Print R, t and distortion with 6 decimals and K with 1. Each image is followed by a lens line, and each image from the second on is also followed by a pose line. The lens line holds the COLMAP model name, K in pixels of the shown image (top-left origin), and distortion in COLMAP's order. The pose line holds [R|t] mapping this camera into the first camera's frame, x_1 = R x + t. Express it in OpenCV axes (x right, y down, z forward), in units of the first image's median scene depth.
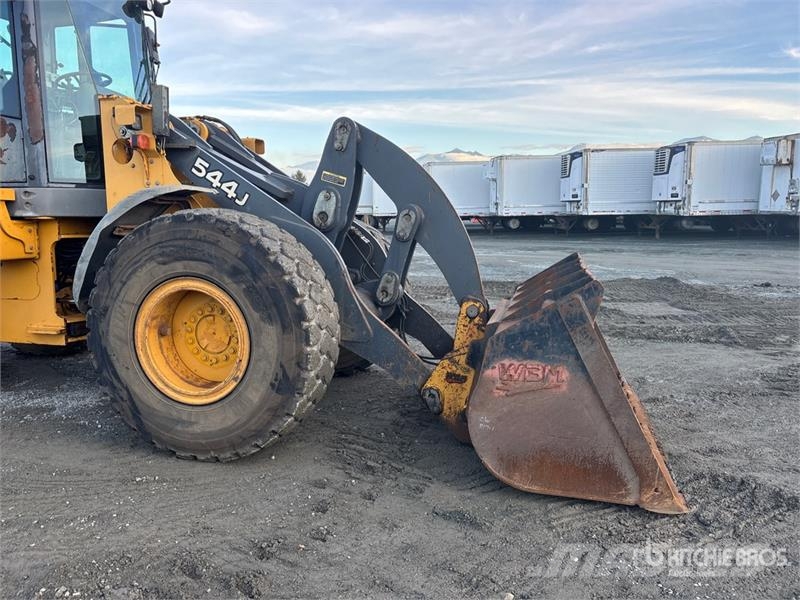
lens RADIAL K [[474.7, 0, 386.0], [0, 474.7, 299.1], [0, 0, 1]] dist [0.075294, -0.134080]
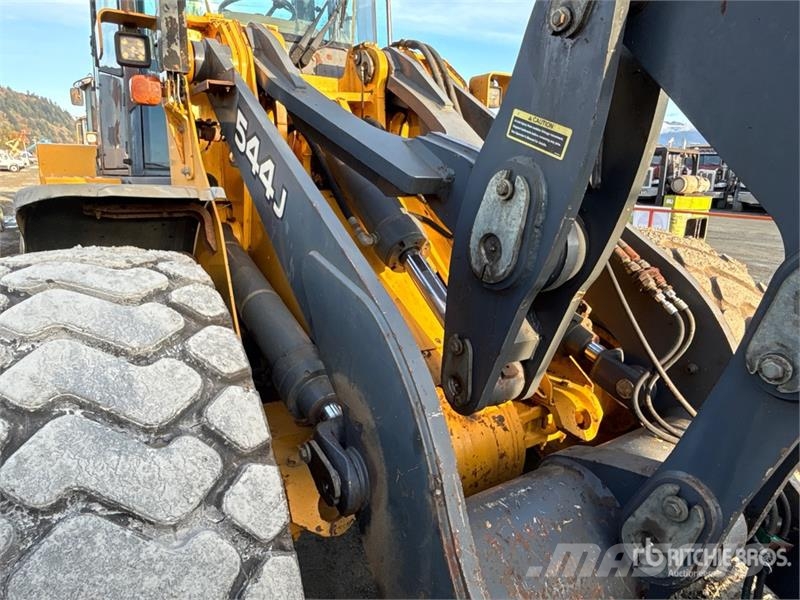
lens RADIAL K [[474.7, 0, 386.0], [0, 474.7, 299.1], [0, 0, 1]] dist [0.075294, -0.134080]
pose [[0.705753, 0.162353, -0.689604, 0.057265], [-0.102852, 0.986555, 0.127004, -0.178273], [0.700952, -0.018706, 0.712963, 0.727099]]
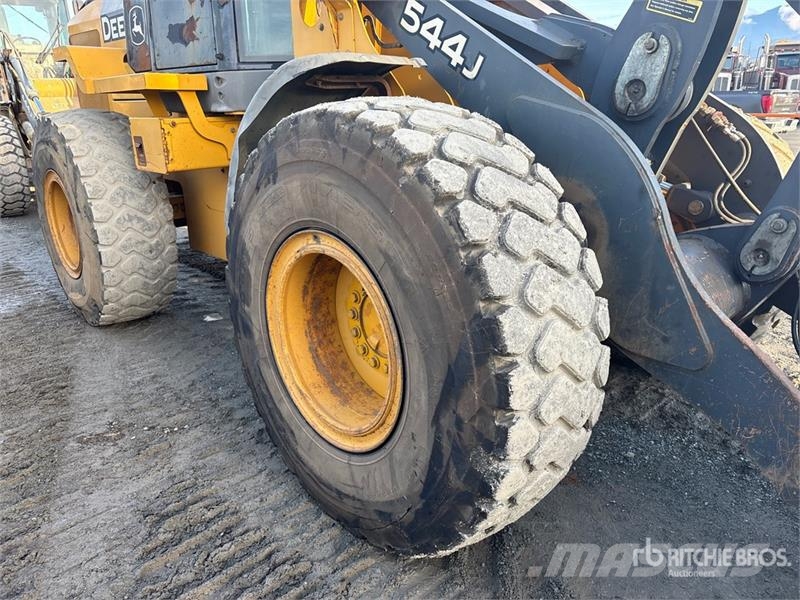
lens RADIAL K [[576.2, 0, 352.2], [0, 576.2, 299.7], [0, 0, 1]] dist [0.049808, -0.055691]
pose [[0.803953, 0.150183, -0.575417, 0.010209], [-0.047906, 0.980797, 0.189054, -0.063209], [0.592760, -0.124424, 0.795710, 0.336894]]
